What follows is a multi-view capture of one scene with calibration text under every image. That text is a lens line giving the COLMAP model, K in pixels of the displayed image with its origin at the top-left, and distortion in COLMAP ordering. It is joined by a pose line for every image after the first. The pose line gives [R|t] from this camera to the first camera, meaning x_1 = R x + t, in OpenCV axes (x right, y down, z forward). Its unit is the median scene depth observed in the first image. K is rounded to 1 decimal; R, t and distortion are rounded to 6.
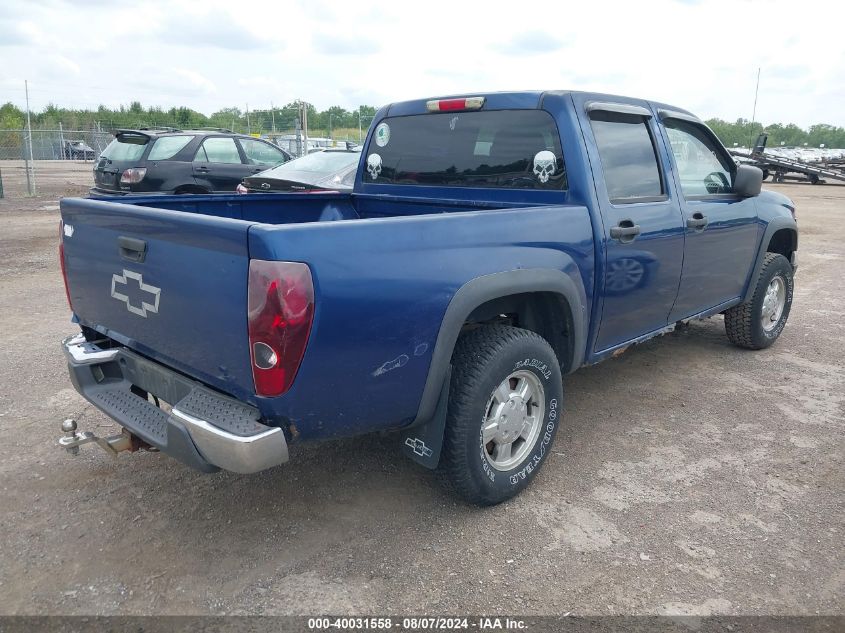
lens RADIAL K [[634.2, 0, 422.5], [0, 634.2, 316.5], [0, 0, 1]] dist [0.081981, -0.176124]
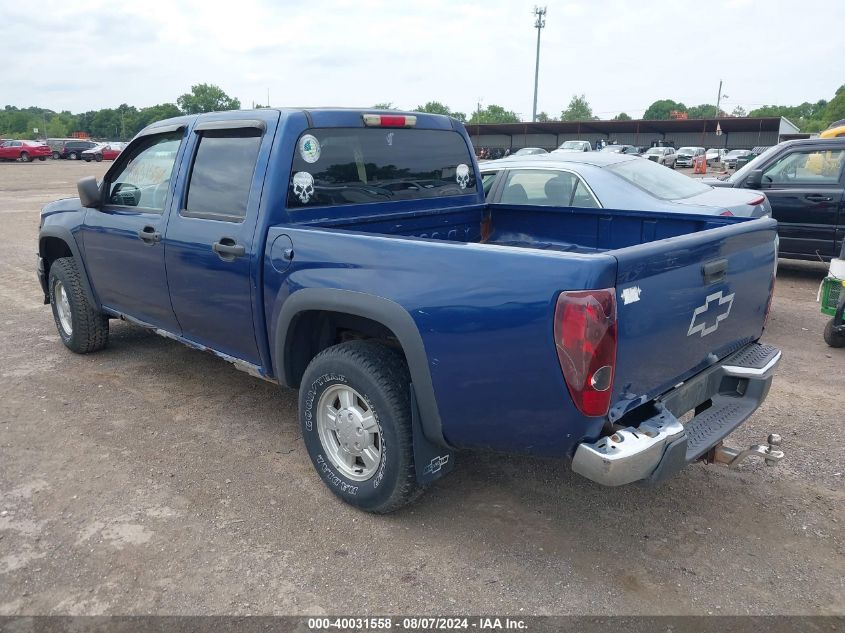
lens RADIAL K [[684.9, 0, 422.5], [0, 684.9, 316.5], [0, 0, 1]] dist [0.007458, 0.000187]
pose [[0.013164, -0.201486, 0.979403, -1.060952], [0.291722, 0.937650, 0.188975, -0.227373], [-0.956413, 0.283225, 0.071121, 0.945535]]
